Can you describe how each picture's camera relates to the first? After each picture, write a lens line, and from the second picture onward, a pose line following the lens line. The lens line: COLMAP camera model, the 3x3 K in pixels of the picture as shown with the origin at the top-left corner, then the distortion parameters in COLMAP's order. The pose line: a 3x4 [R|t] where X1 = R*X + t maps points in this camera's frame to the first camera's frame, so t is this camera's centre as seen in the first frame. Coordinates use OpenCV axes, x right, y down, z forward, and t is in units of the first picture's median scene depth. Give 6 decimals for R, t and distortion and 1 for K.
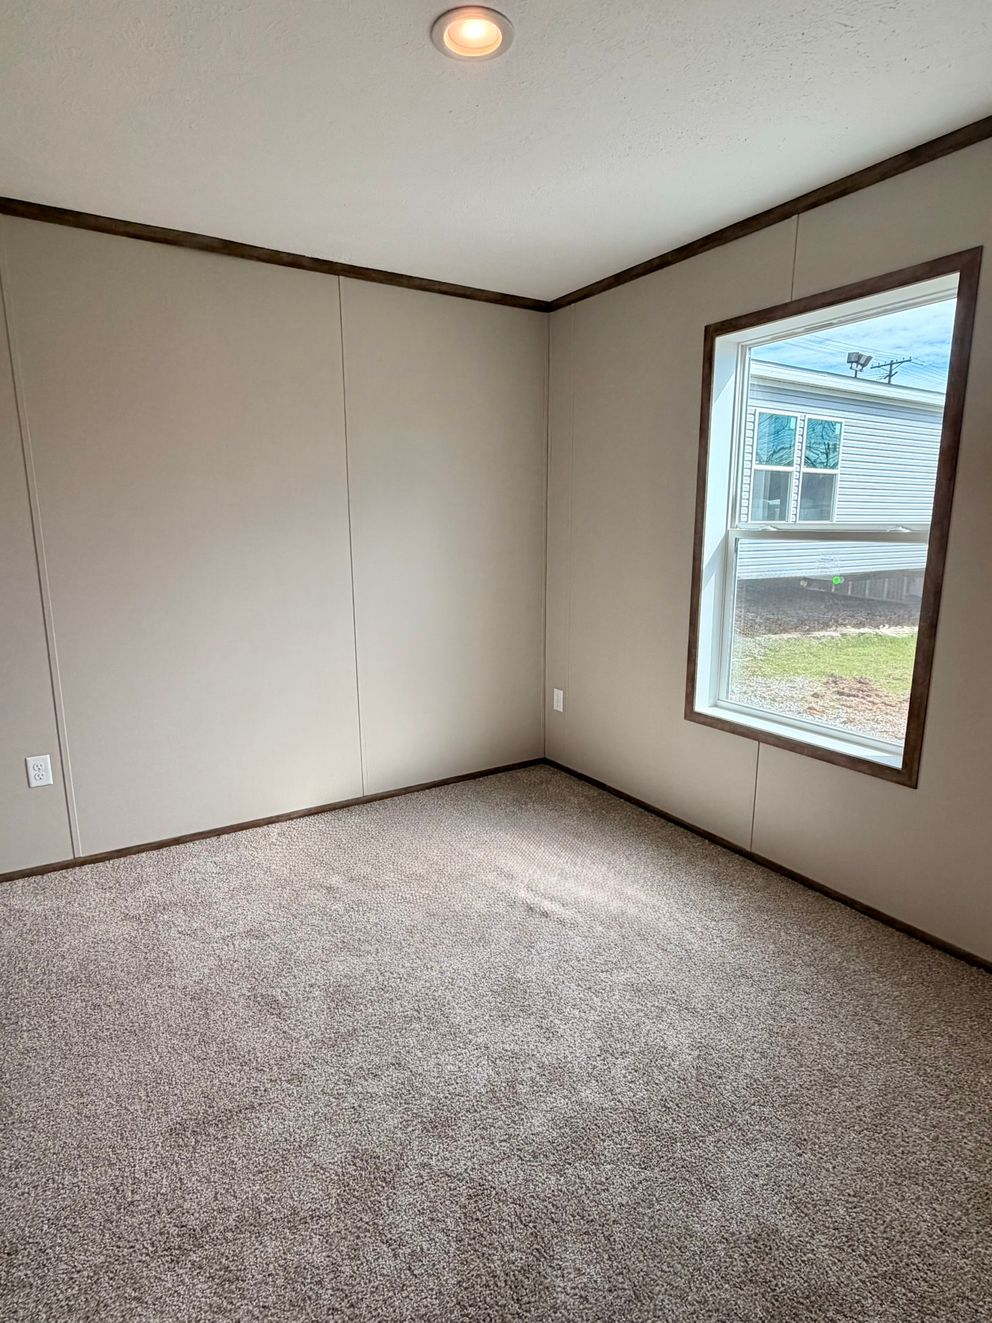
lens RADIAL K [[741.1, 0, 501.9], [0, 741.1, 671.4], [0, 0, 1]] dist [-0.001396, -0.000265]
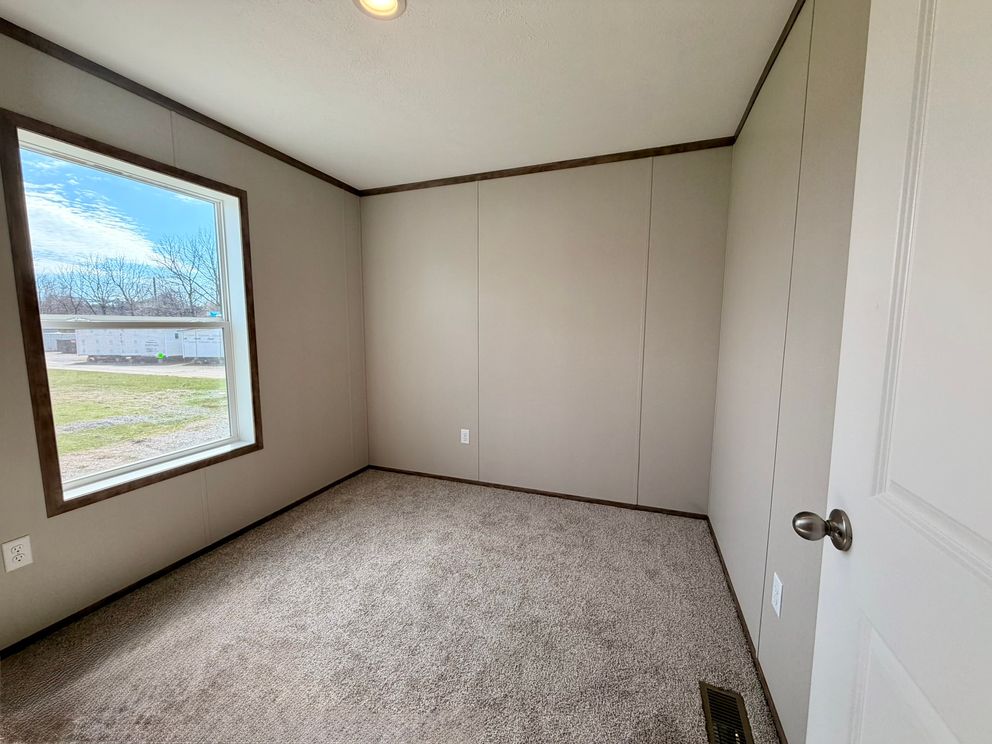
lens RADIAL K [[396.1, 0, 494.9], [0, 396.1, 370.8], [0, 0, 1]] dist [-0.002716, -0.000610]
pose [[-0.602565, -0.093441, 0.792581, -0.692522], [0.157022, 0.959829, 0.232536, -0.207673], [-0.782470, 0.264571, -0.563686, 1.119142]]
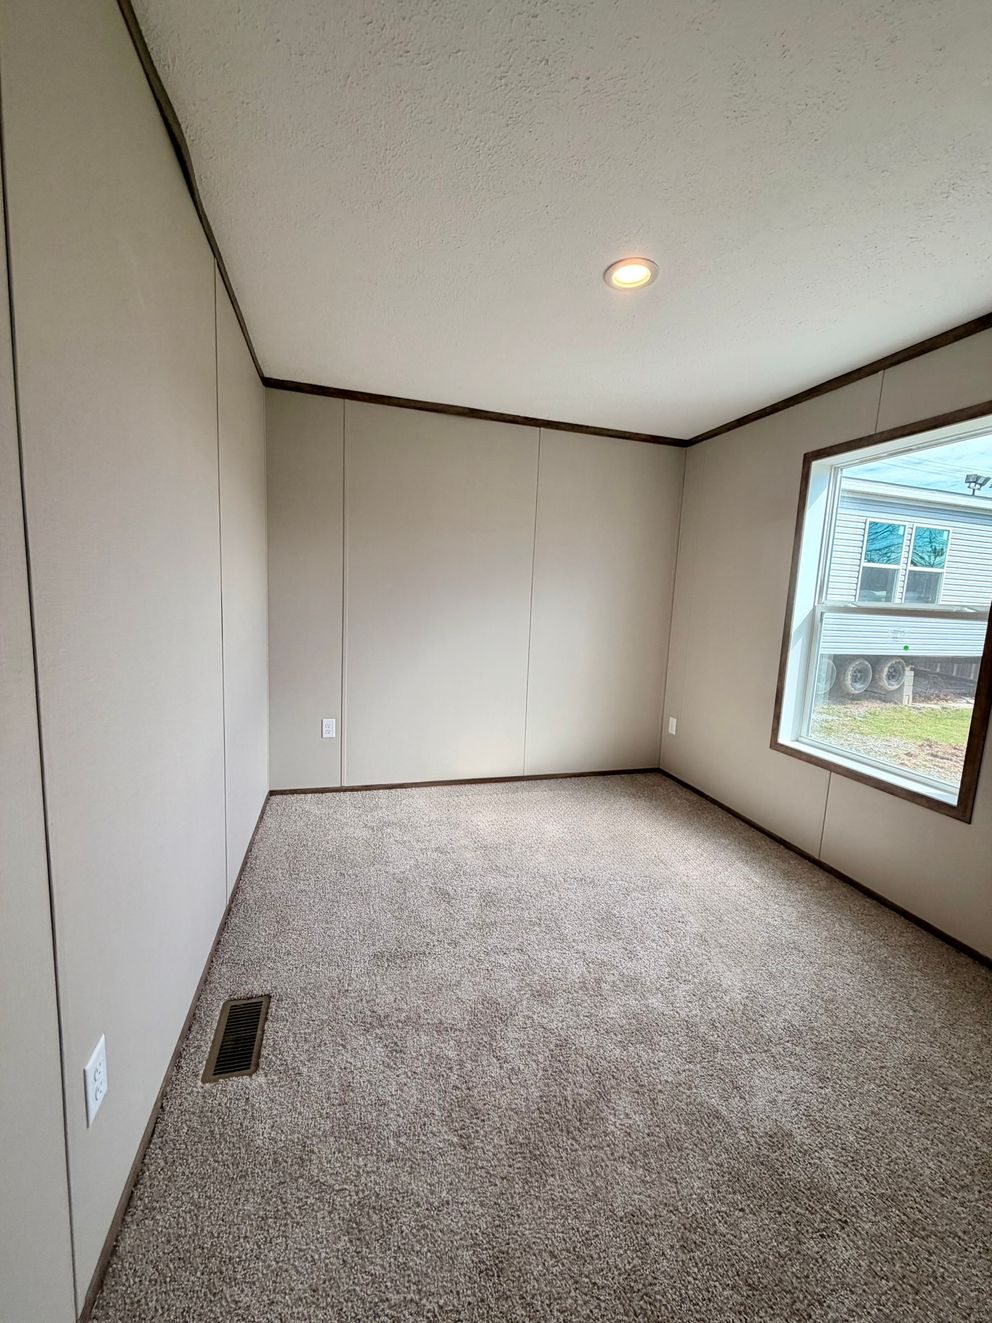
lens RADIAL K [[538.0, 0, 496.0], [0, 538.0, 661.5], [0, 0, 1]] dist [-0.000737, -0.000192]
pose [[0.959536, 0.080776, -0.269751, 0.040941], [-0.101748, 0.992706, -0.064668, 0.033721], [0.262560, 0.089497, 0.960756, -0.060339]]
